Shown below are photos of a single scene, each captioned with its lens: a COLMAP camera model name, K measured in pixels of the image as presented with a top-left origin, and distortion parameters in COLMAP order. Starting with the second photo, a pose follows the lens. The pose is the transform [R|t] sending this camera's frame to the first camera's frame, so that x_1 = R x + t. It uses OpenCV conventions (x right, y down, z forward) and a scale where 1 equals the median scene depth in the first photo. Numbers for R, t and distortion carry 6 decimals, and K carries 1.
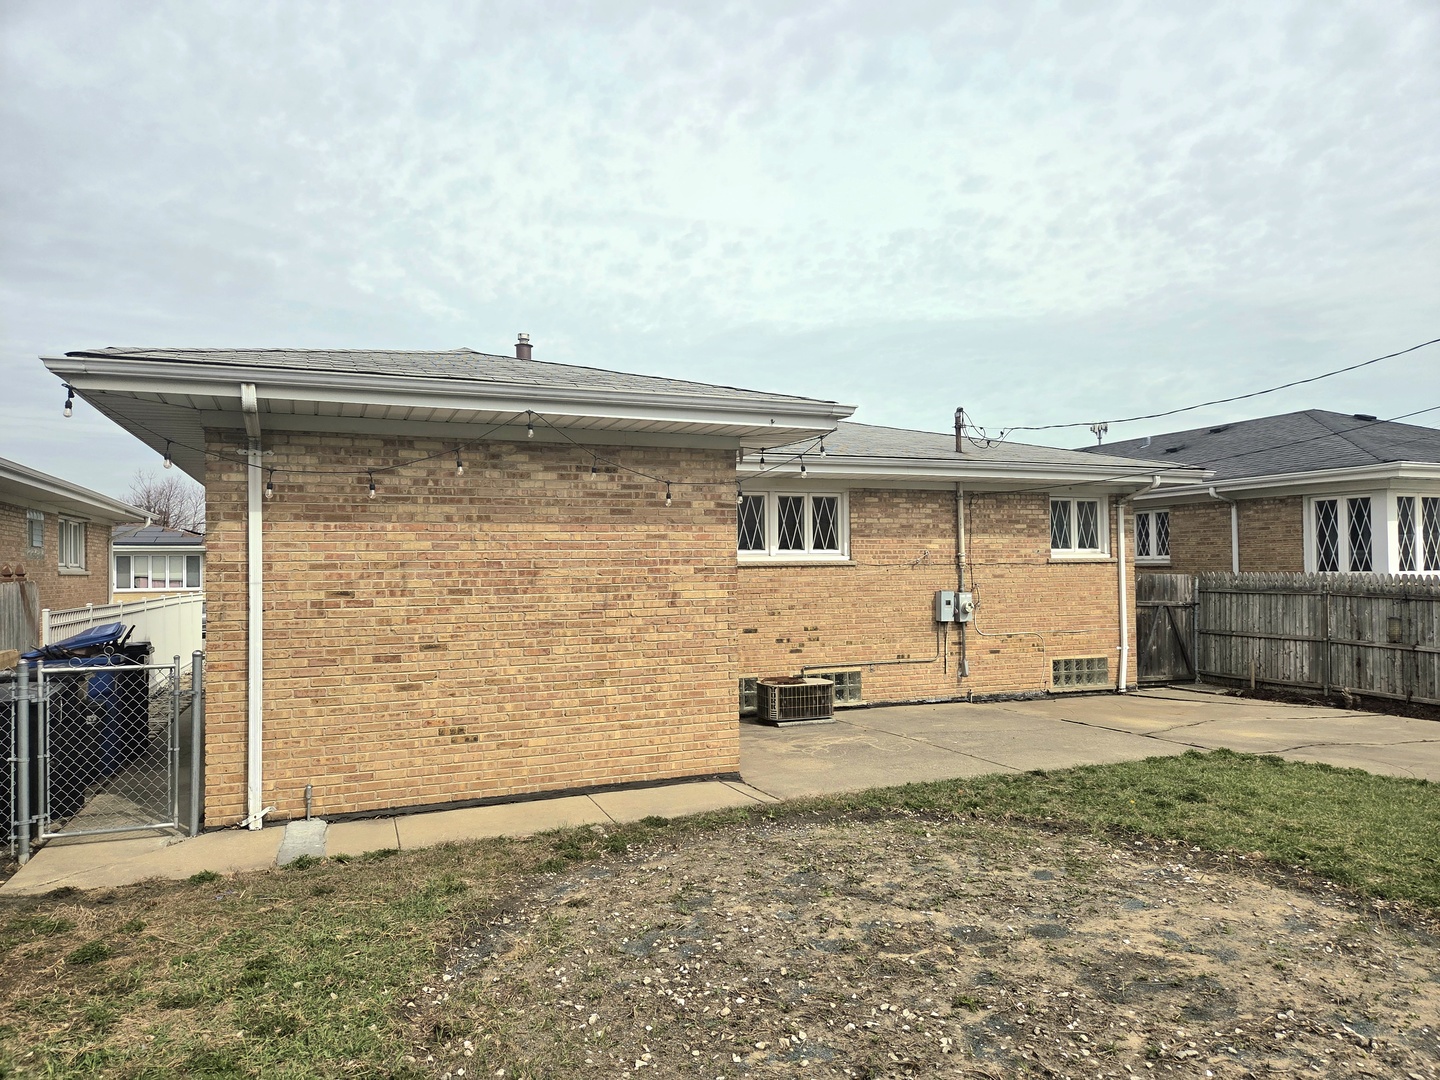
lens RADIAL K [[952.5, 0, 720.0], [0, 952.5, 540.0], [0, 0, 1]] dist [0.080324, -0.065953]
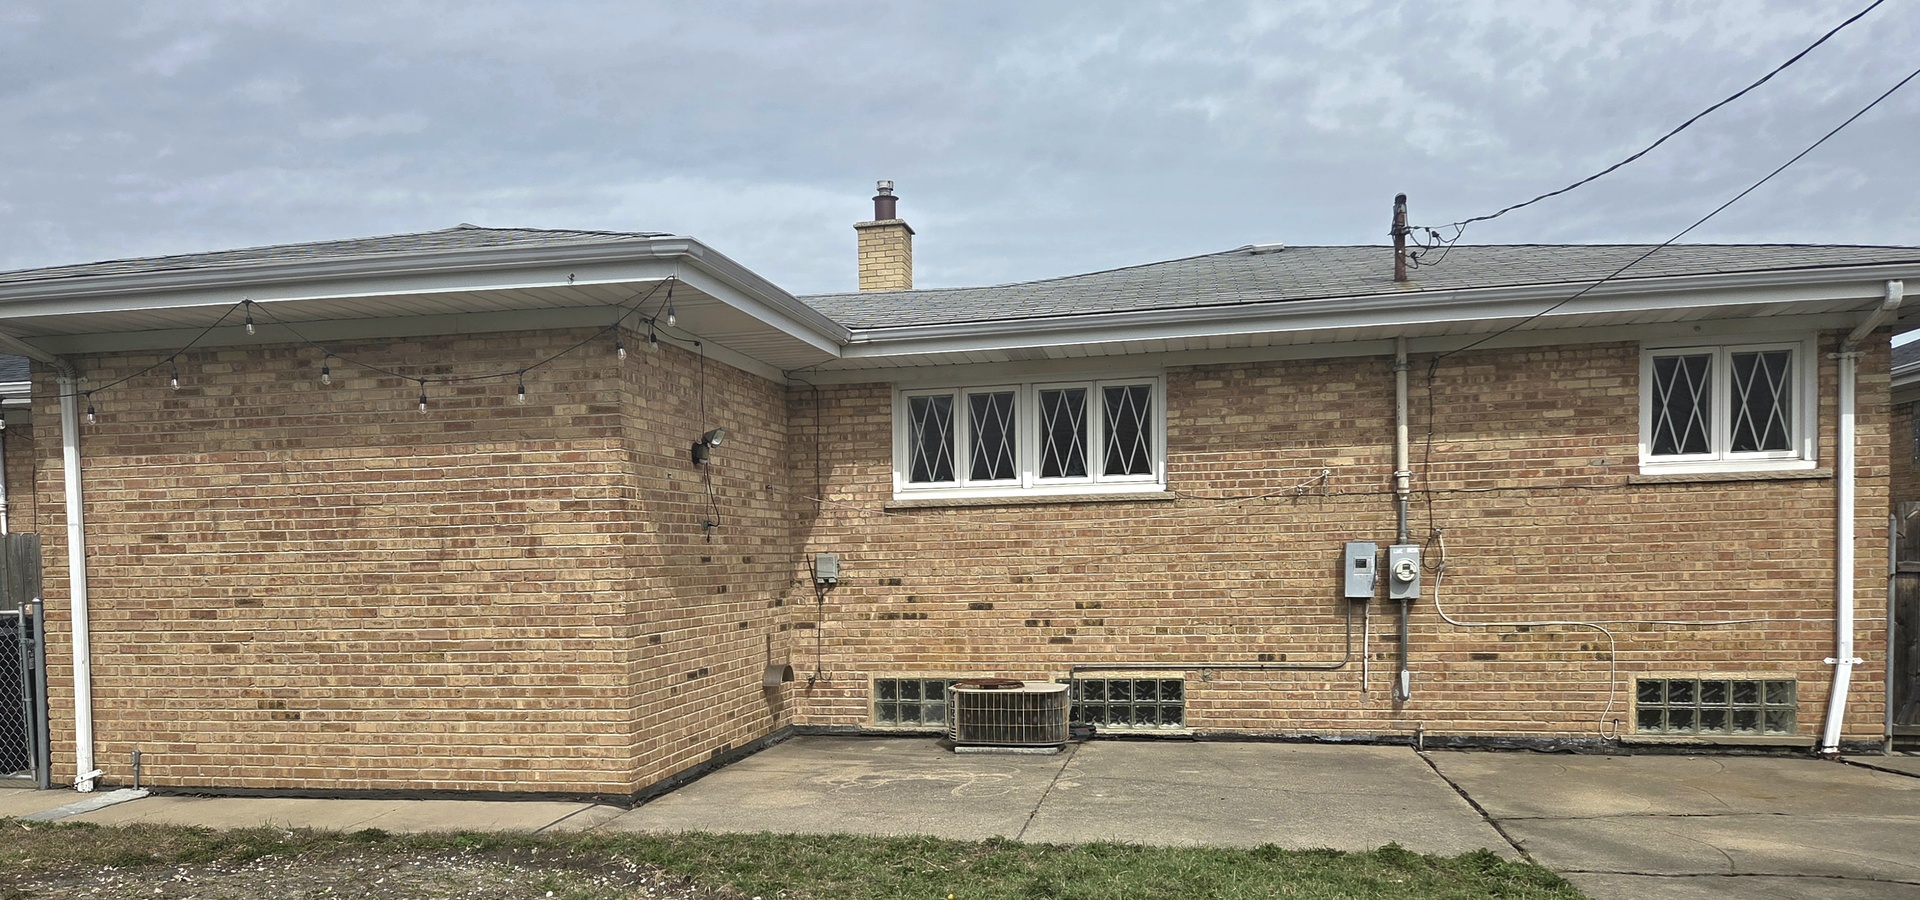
lens RADIAL K [[1419.8, 0, 959.0], [0, 1419.8, 610.7], [0, 0, 1]] dist [0.091226, -0.078543]
pose [[0.809393, 0.018906, -0.586962, 0.840044], [0.028984, 0.996978, 0.072080, 0.042282], [0.586551, -0.075354, 0.806399, 0.320253]]
